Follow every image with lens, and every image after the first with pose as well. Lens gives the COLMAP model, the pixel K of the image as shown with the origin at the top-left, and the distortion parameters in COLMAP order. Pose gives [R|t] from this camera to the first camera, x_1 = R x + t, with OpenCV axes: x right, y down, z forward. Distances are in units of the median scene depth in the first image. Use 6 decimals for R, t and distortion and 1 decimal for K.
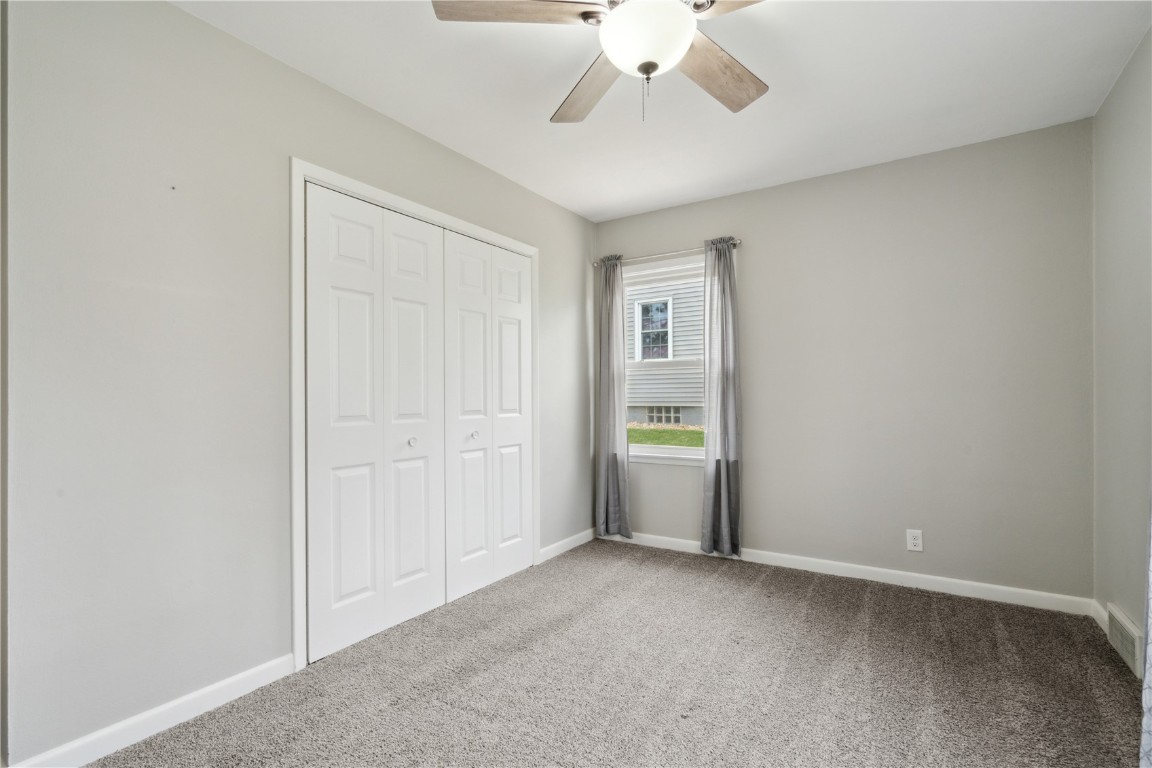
lens RADIAL K [[528.4, 0, 576.0], [0, 528.4, 384.0], [0, 0, 1]] dist [0.000079, 0.000109]
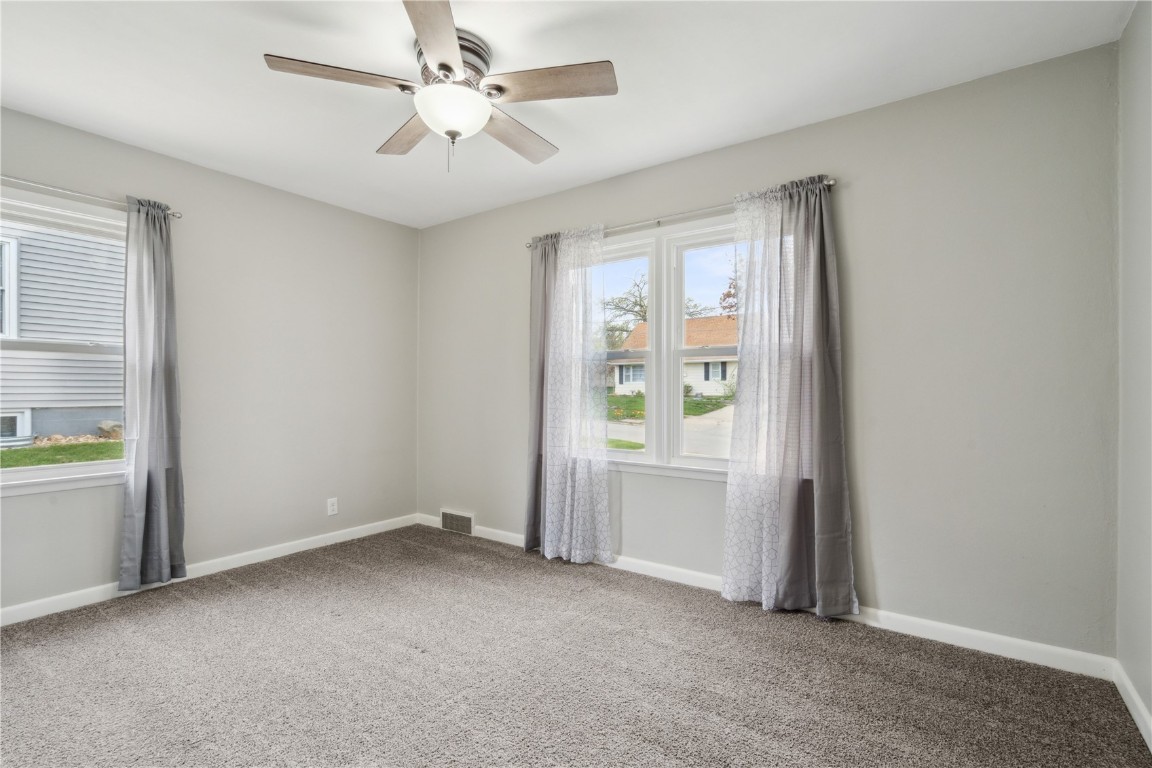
lens RADIAL K [[533.9, 0, 575.4], [0, 533.9, 381.2], [0, 0, 1]] dist [0.002148, 0.000769]
pose [[0.055483, 0.020995, 0.998239, -0.583191], [-0.023644, 0.999526, -0.019708, 0.004777], [-0.998180, -0.022509, 0.055954, 0.328315]]
